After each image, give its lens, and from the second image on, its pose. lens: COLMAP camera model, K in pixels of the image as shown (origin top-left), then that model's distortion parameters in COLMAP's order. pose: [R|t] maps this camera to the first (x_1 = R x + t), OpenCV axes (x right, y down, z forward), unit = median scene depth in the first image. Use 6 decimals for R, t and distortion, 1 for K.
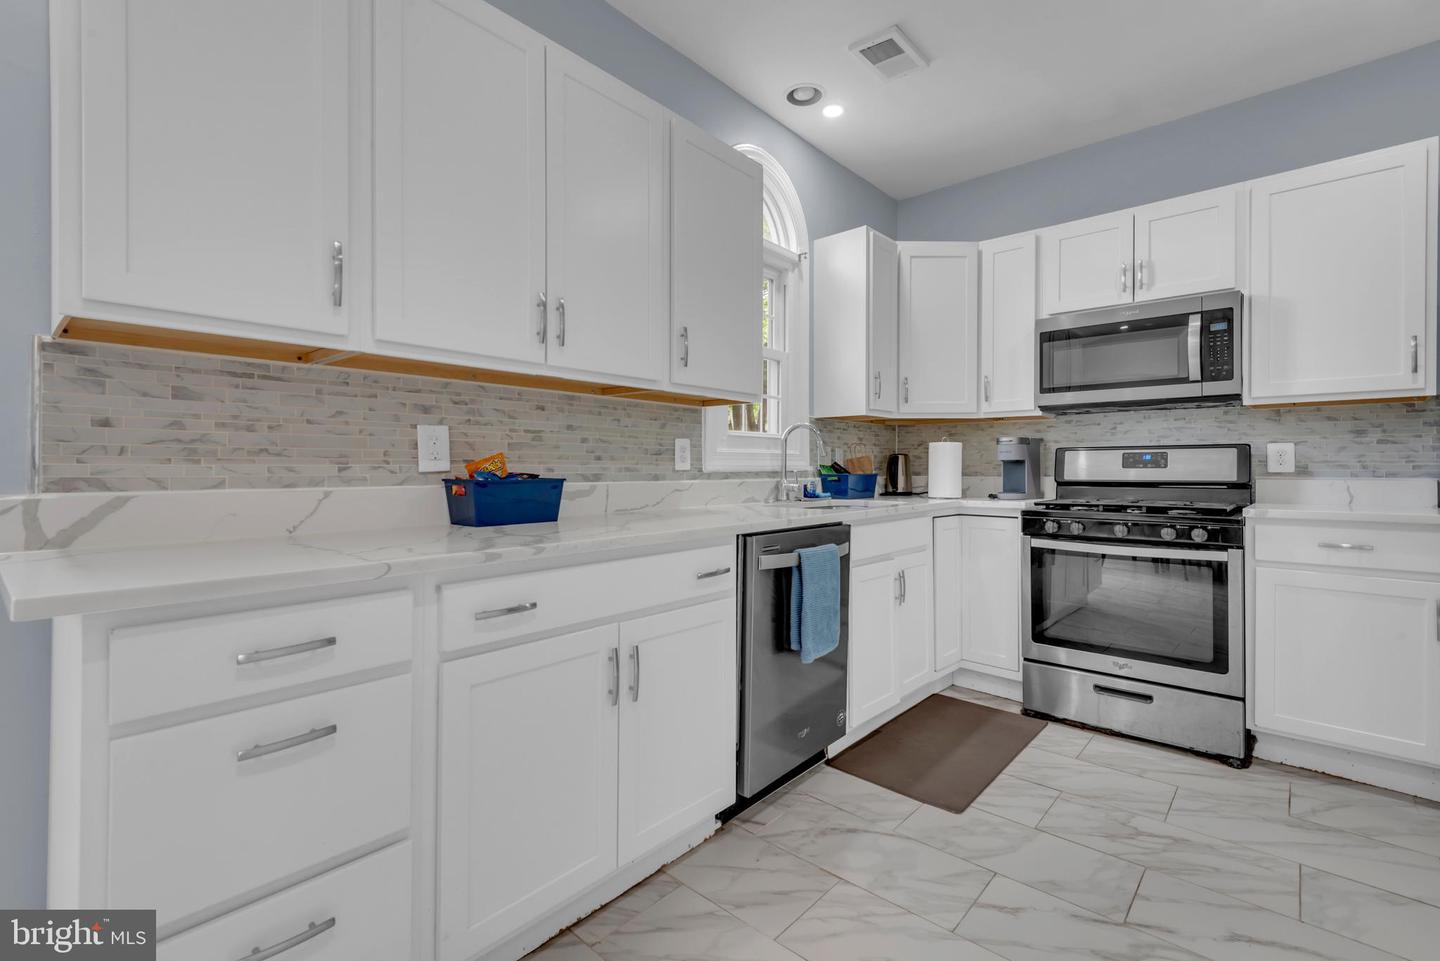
lens RADIAL K [[652.7, 0, 719.5], [0, 652.7, 473.4], [0, 0, 1]] dist [0.020036, -0.009043]
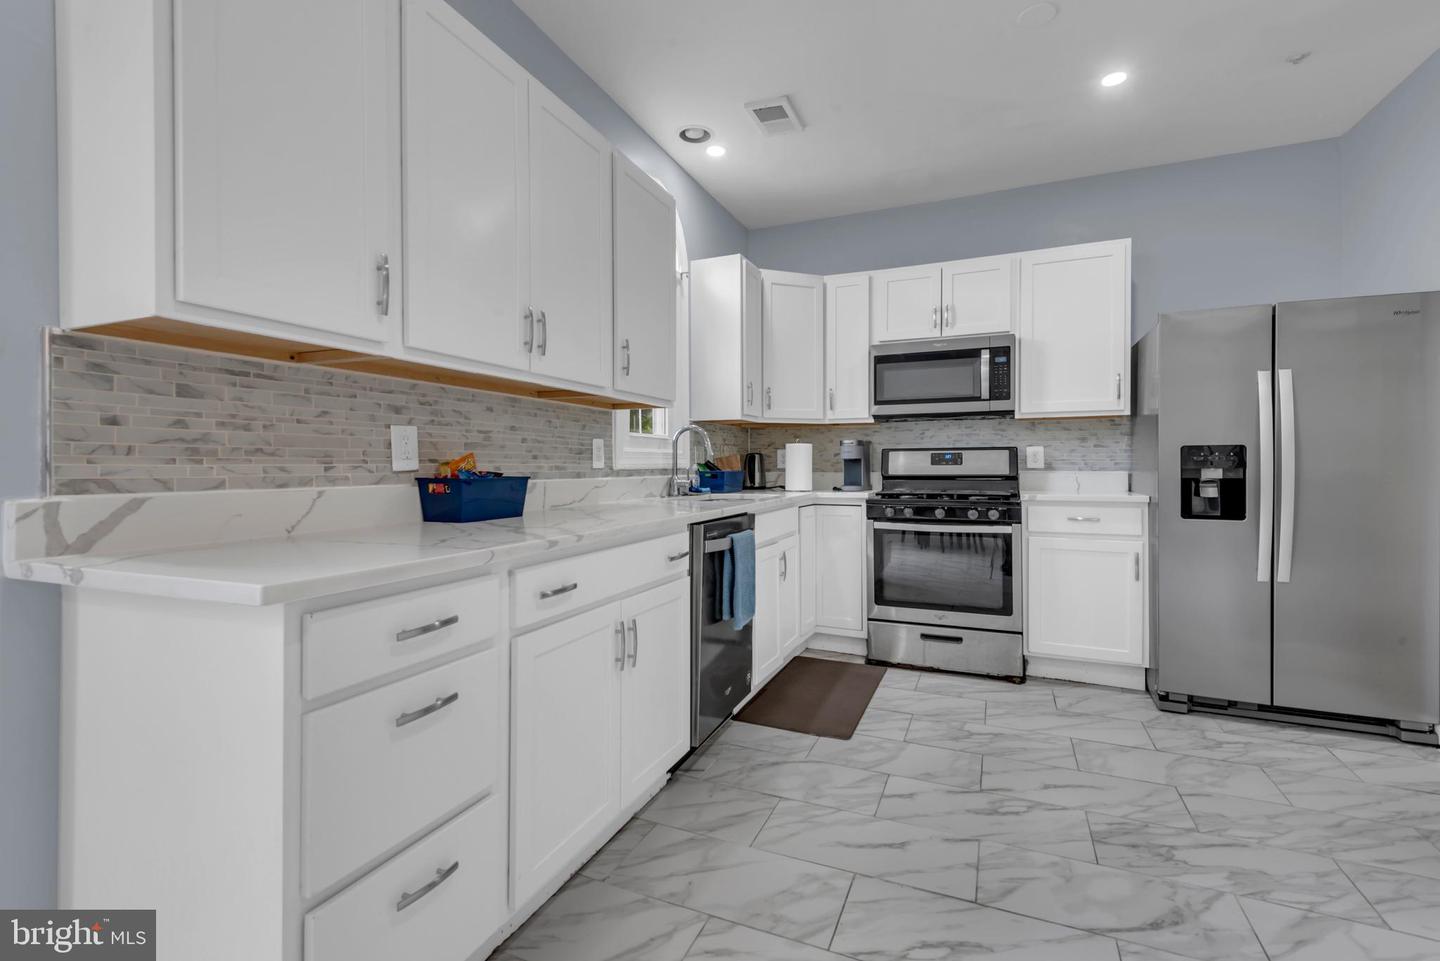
lens RADIAL K [[652.7, 0, 709.7], [0, 652.7, 475.4], [0, 0, 1]] dist [0.020036, -0.009043]
pose [[0.951752, -0.008075, 0.306763, -0.254481], [0.006060, 0.999953, 0.007519, -0.000148], [-0.306810, -0.005297, 0.951756, -0.105042]]
